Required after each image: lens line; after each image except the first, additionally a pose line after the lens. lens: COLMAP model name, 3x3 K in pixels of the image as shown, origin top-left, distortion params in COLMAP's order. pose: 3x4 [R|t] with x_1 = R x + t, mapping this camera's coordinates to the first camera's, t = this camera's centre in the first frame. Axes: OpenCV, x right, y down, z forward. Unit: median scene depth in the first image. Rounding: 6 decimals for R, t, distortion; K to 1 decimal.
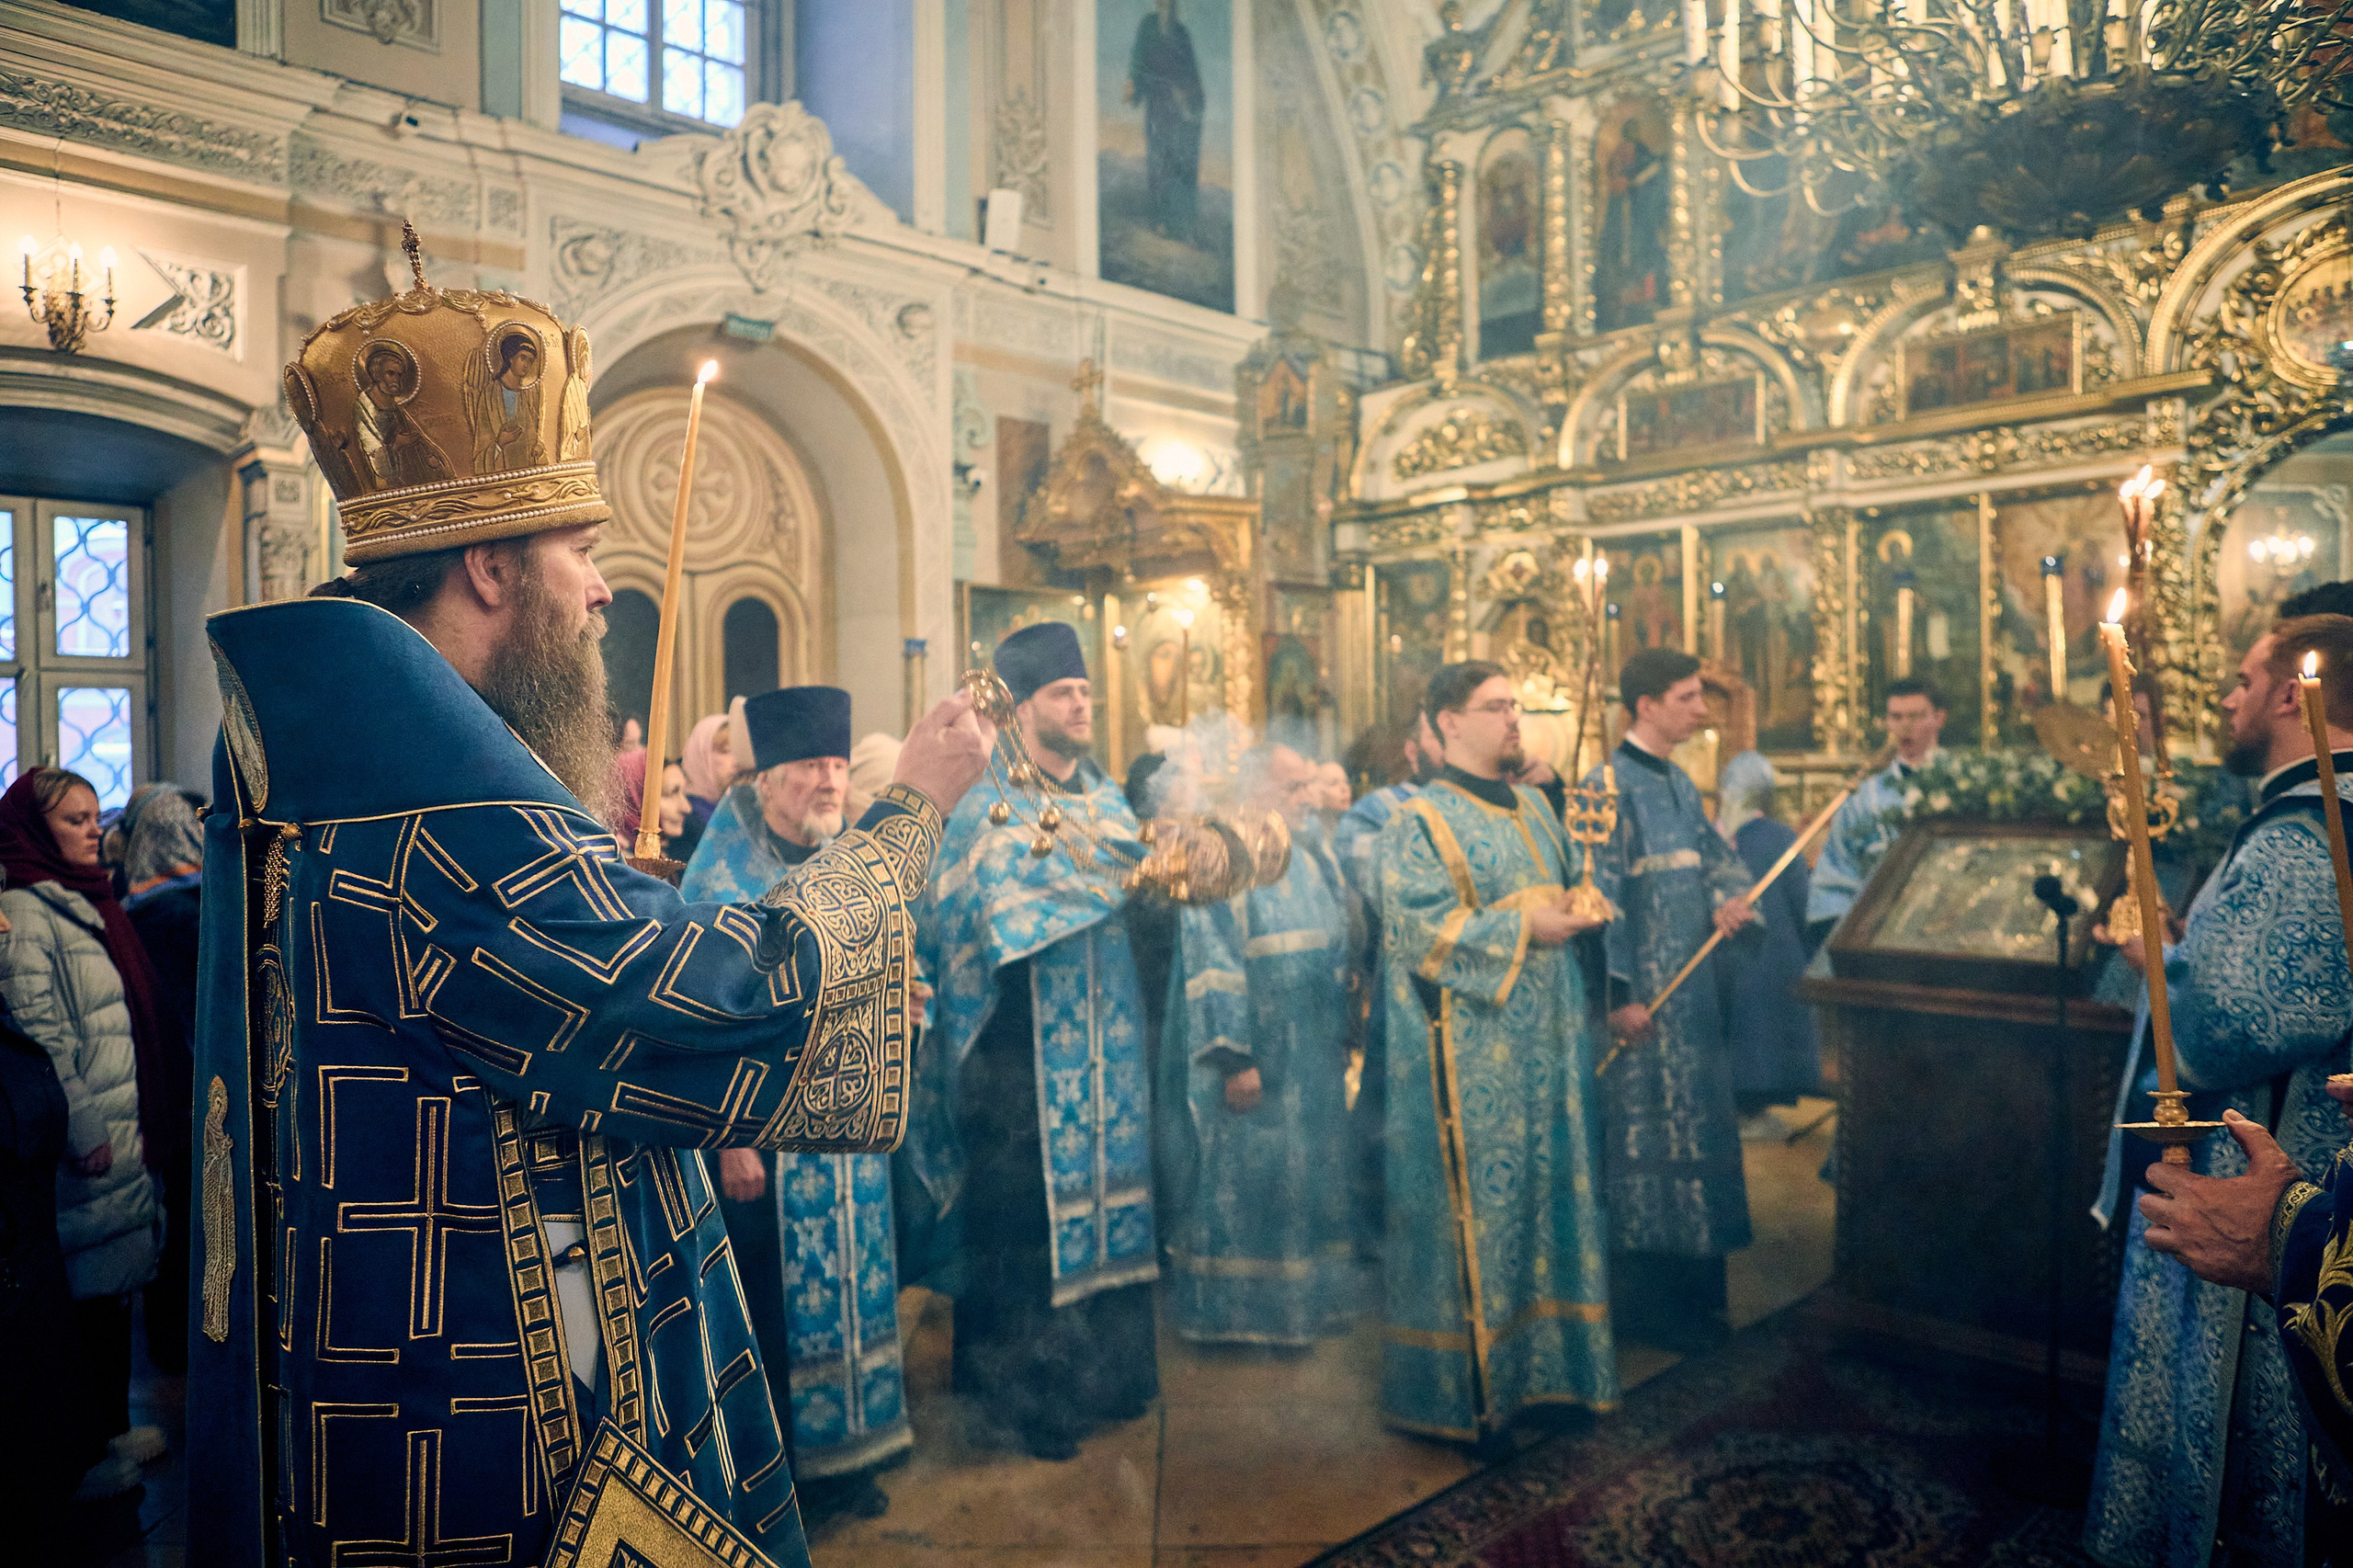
lens RADIAL K [[1621.9, 0, 1148.8], [0, 1621.9, 784.8], [0, 0, 1]] dist [-0.099757, 0.067224]
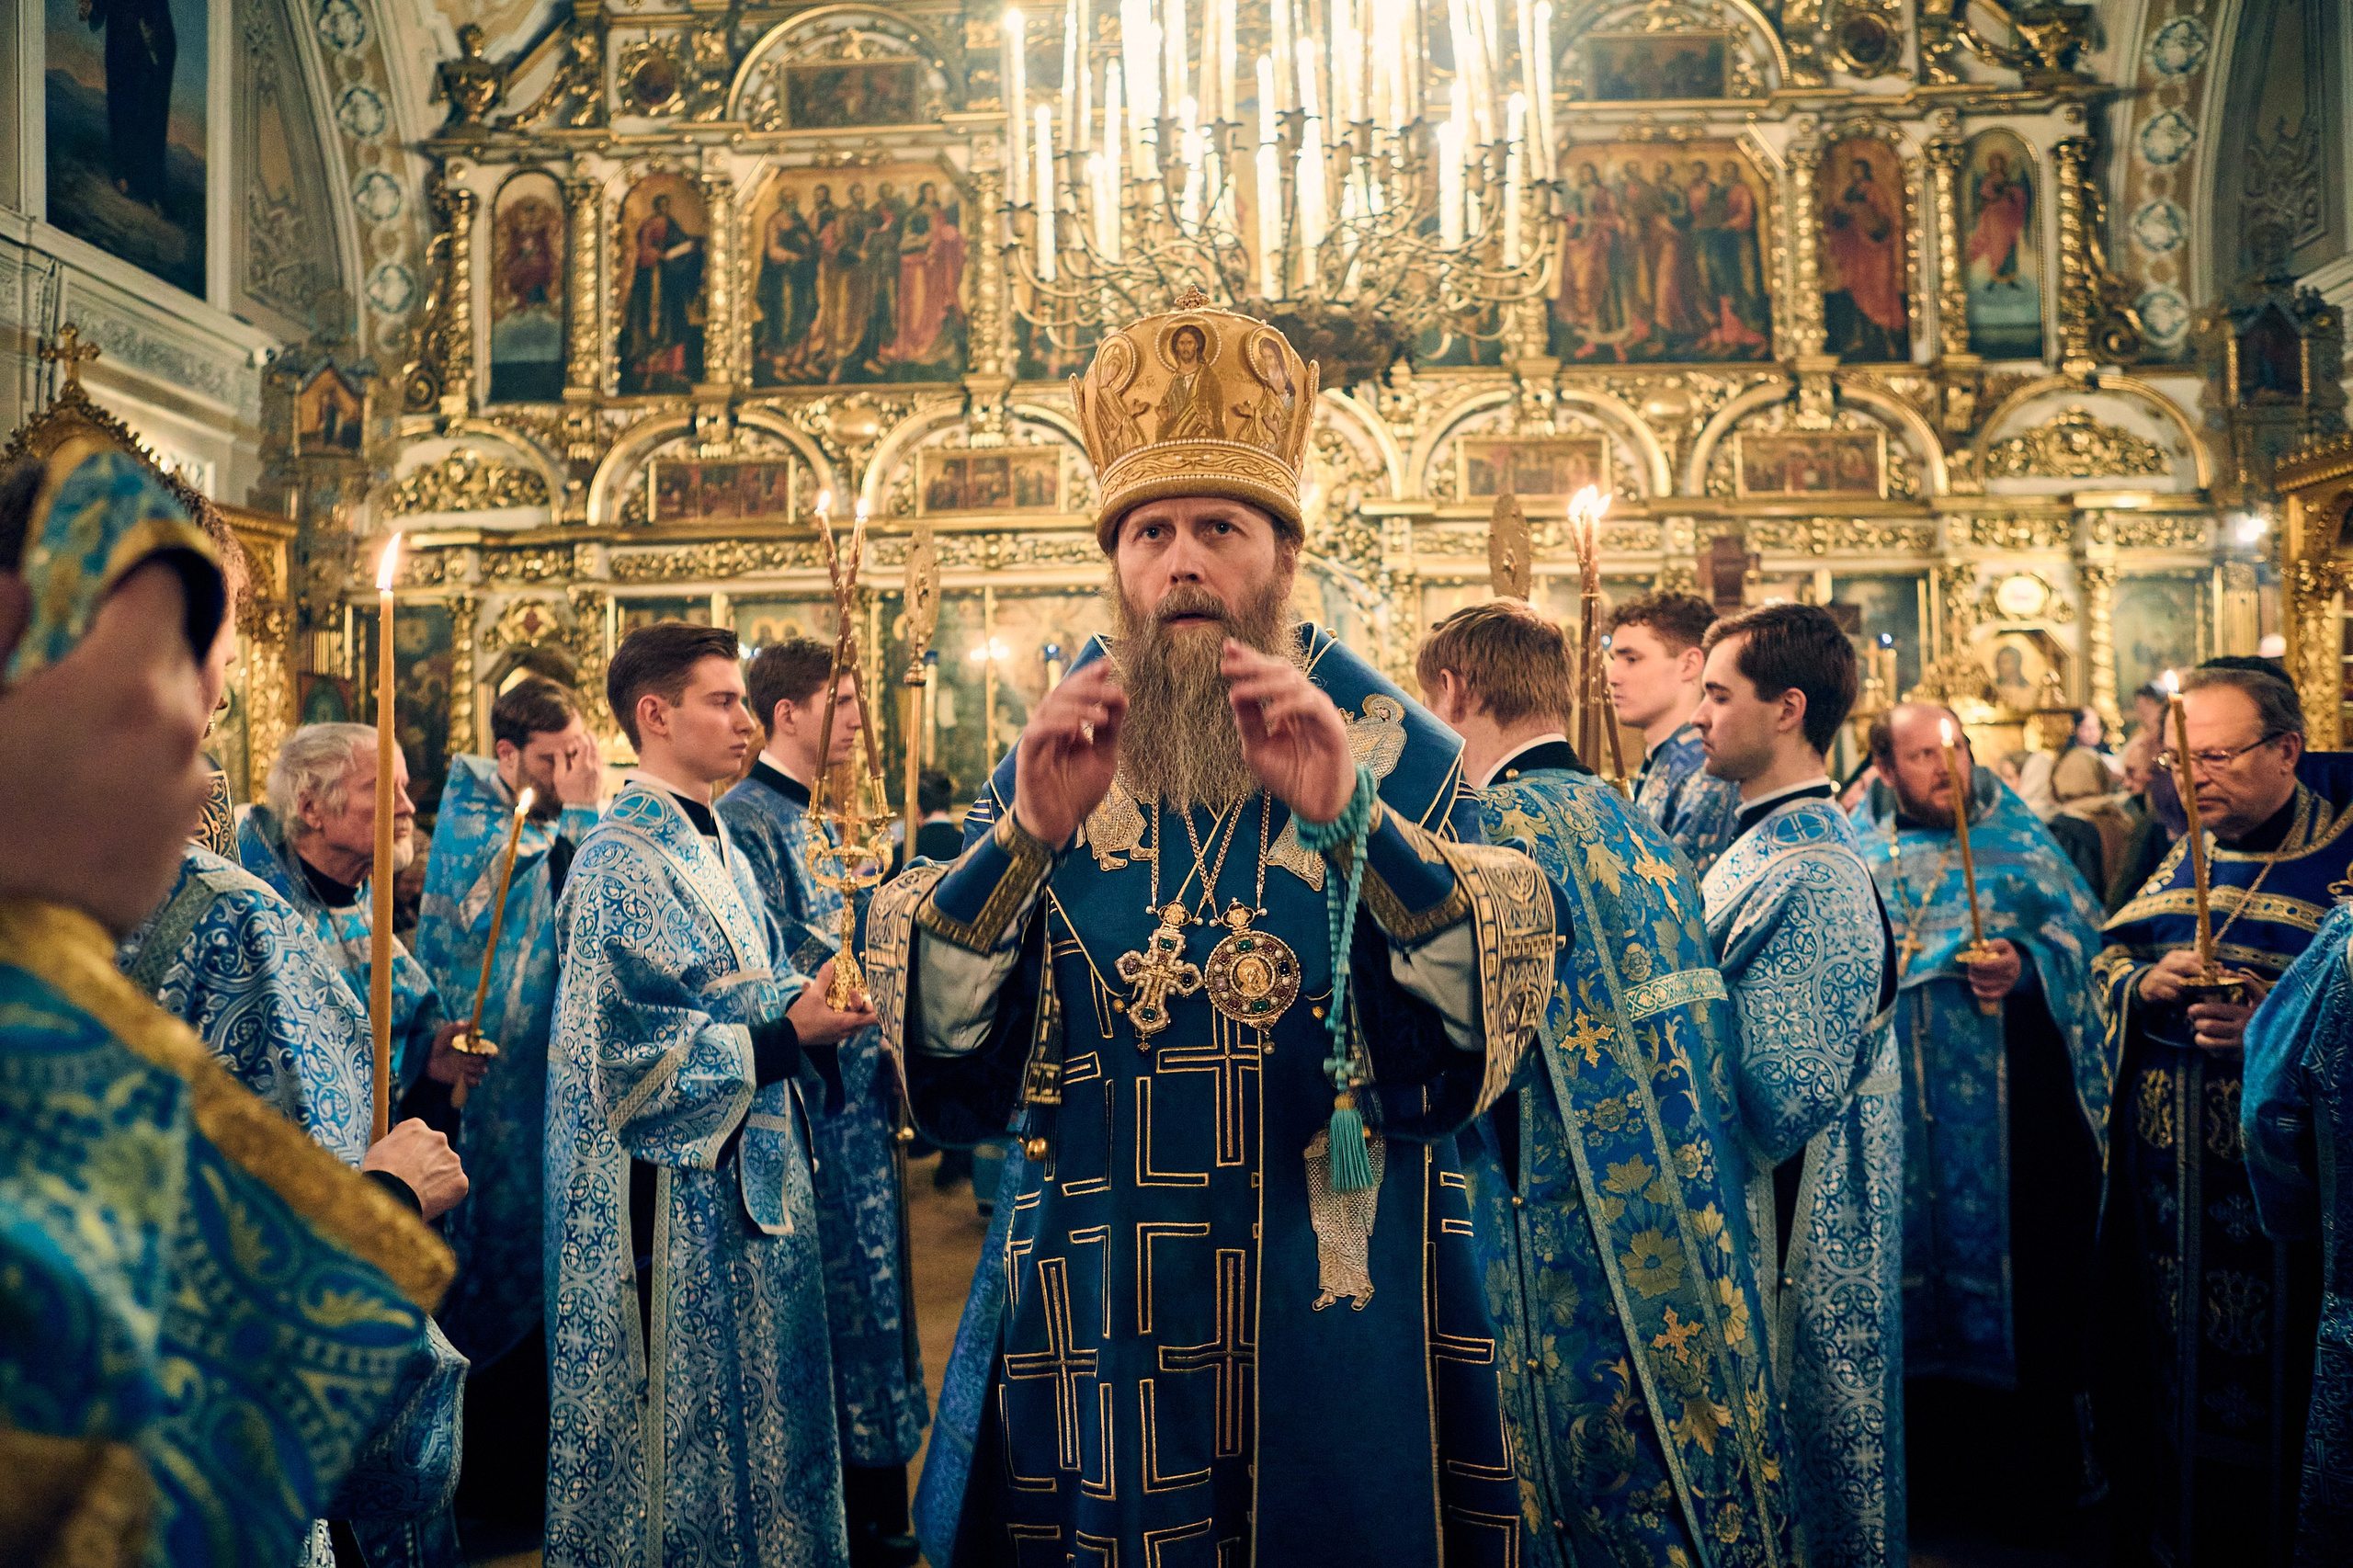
lens RADIAL K [[1621.9, 0, 1179.8], [0, 1621.9, 799.8], [0, 0, 1]] dist [-0.099757, 0.067224]
pose [[0.723788, 0.010868, 0.689937, -0.169151], [0.013790, 0.999448, -0.030209, 0.009623], [-0.689885, 0.031379, 0.723239, 0.036582]]
